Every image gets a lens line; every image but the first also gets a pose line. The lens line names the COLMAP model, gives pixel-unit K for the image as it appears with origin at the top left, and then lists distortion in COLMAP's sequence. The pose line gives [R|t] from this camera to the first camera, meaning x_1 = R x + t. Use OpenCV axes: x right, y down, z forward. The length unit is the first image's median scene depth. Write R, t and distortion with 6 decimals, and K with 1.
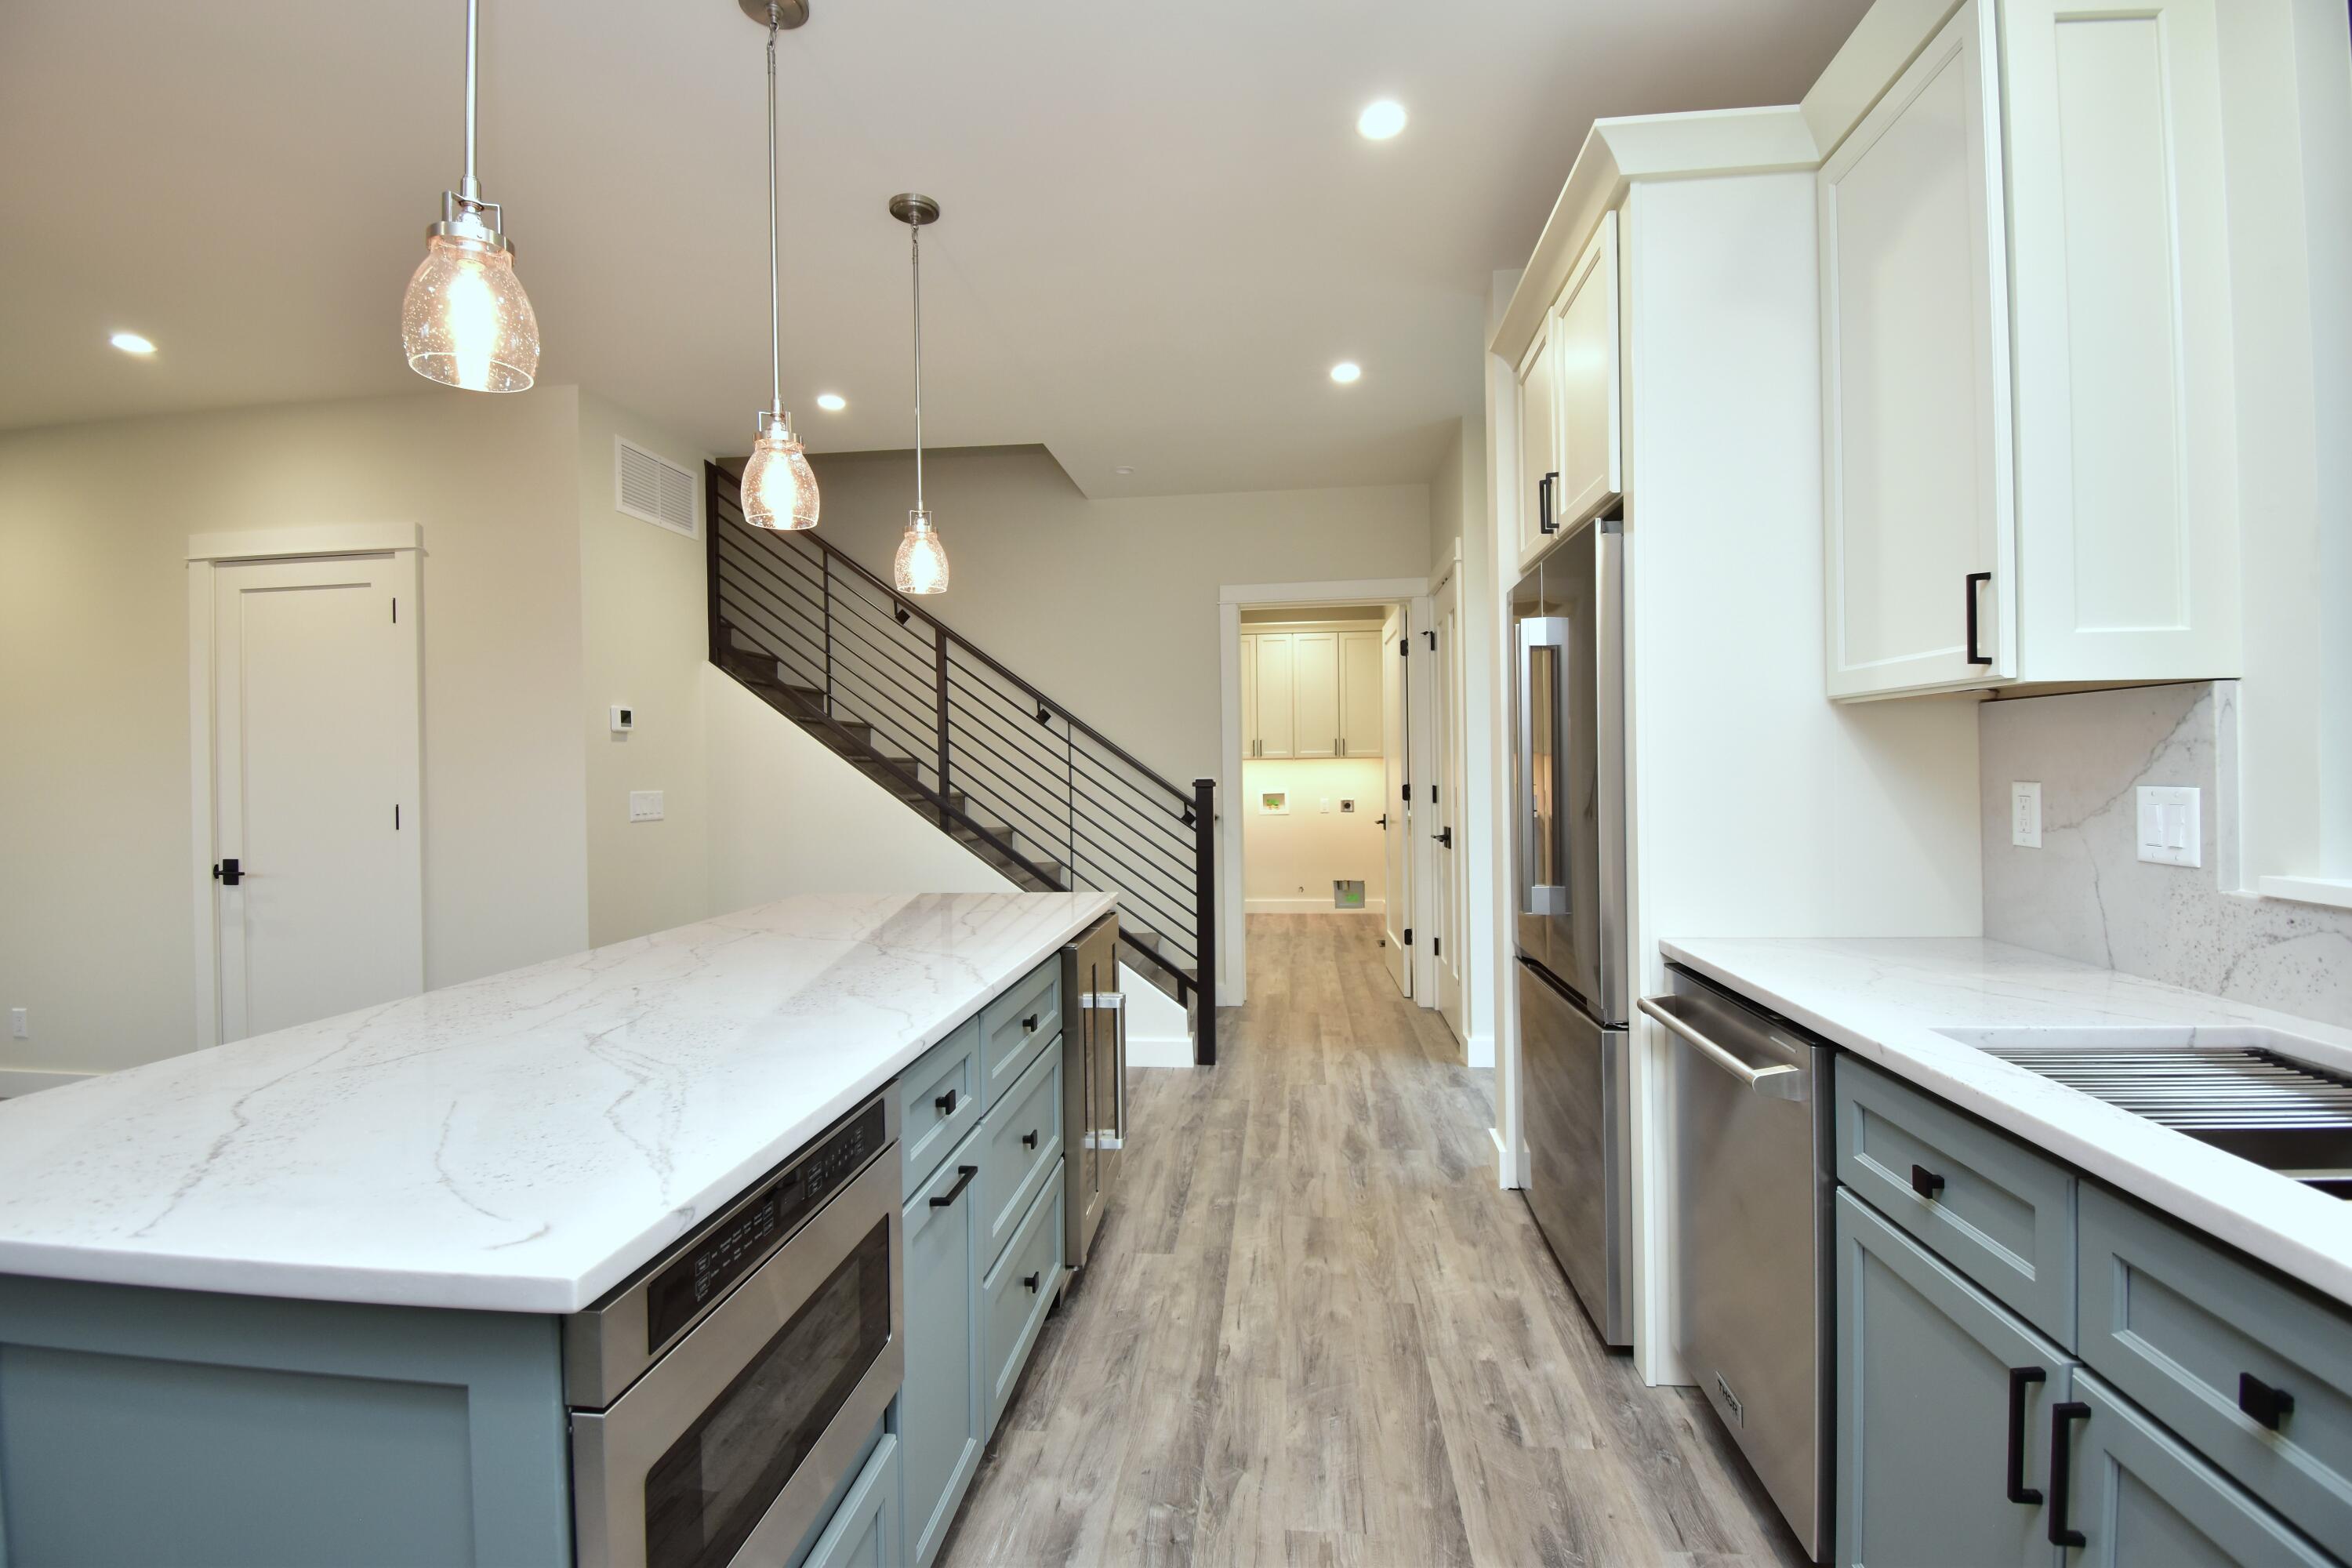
lens RADIAL K [[1039.0, 0, 1196.7], [0, 1039.0, 765.2], [0, 0, 1]] dist [0.011428, -0.022745]
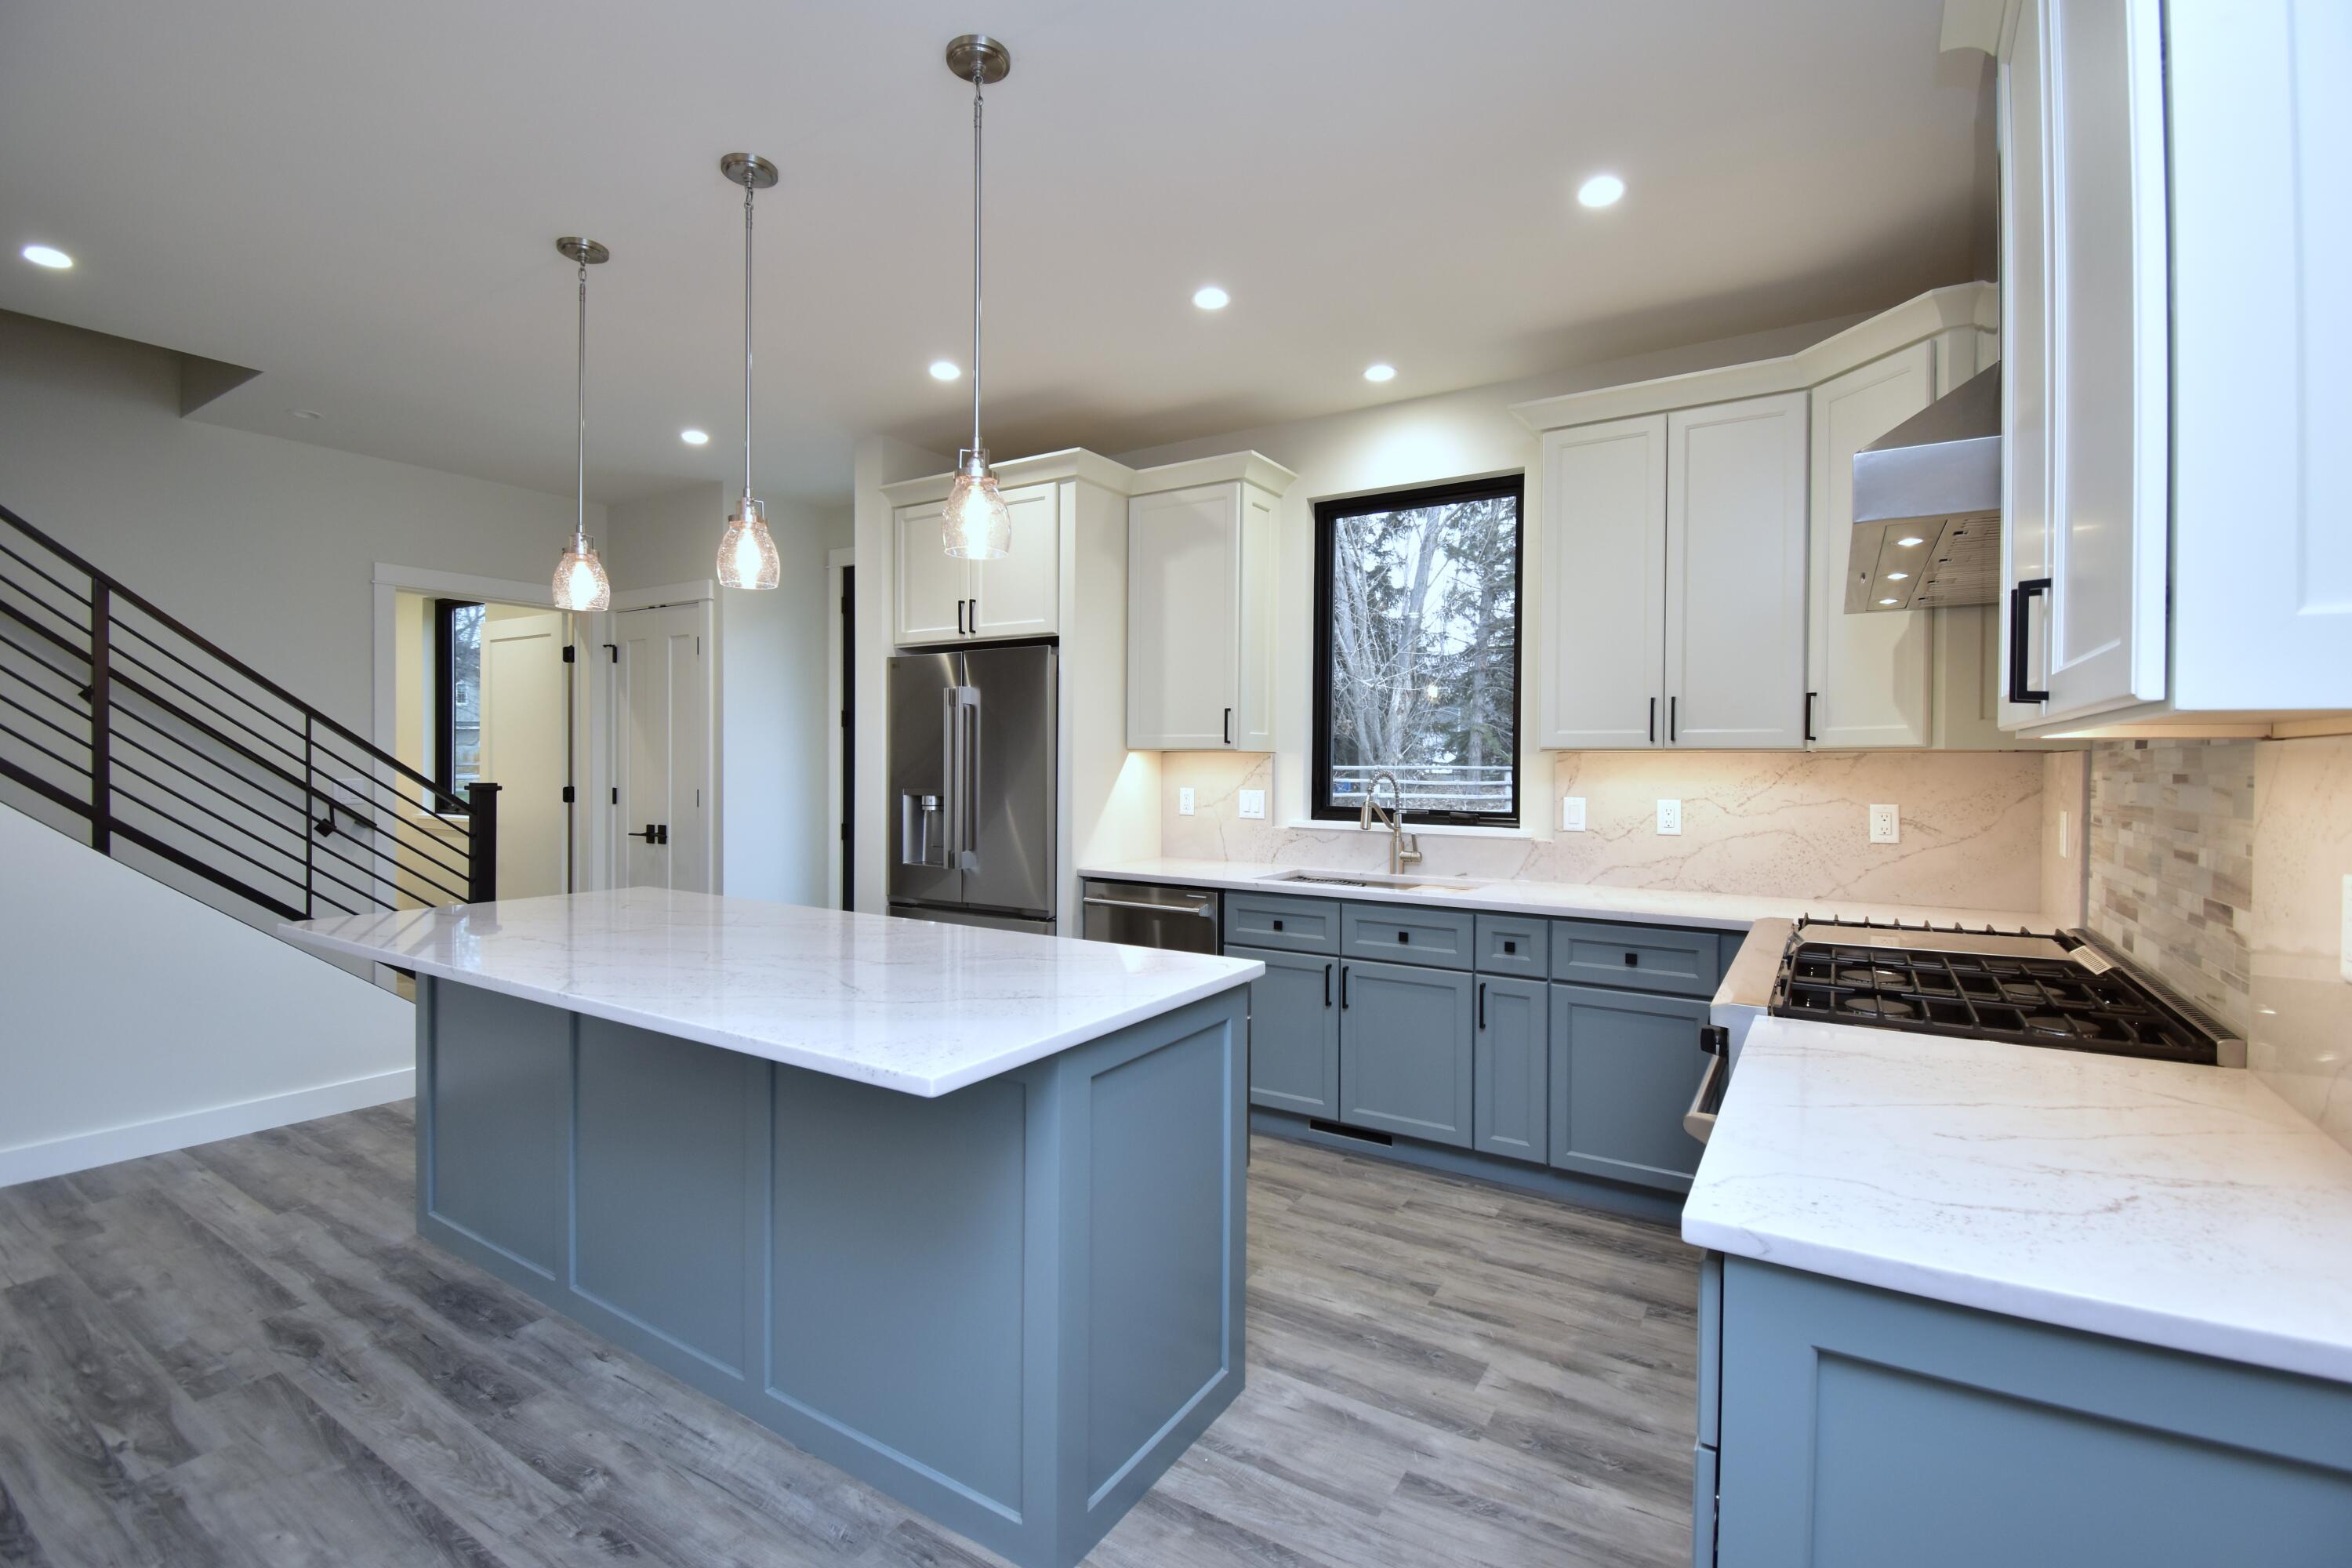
lens RADIAL K [[1039.0, 0, 1196.7], [0, 1039.0, 765.2], [0, 0, 1]] dist [0.011428, -0.022745]
pose [[0.443770, 0.017407, 0.895972, -0.548210], [-0.017523, 0.999789, -0.010745, -0.003371], [-0.895970, -0.010932, 0.443981, -0.024043]]
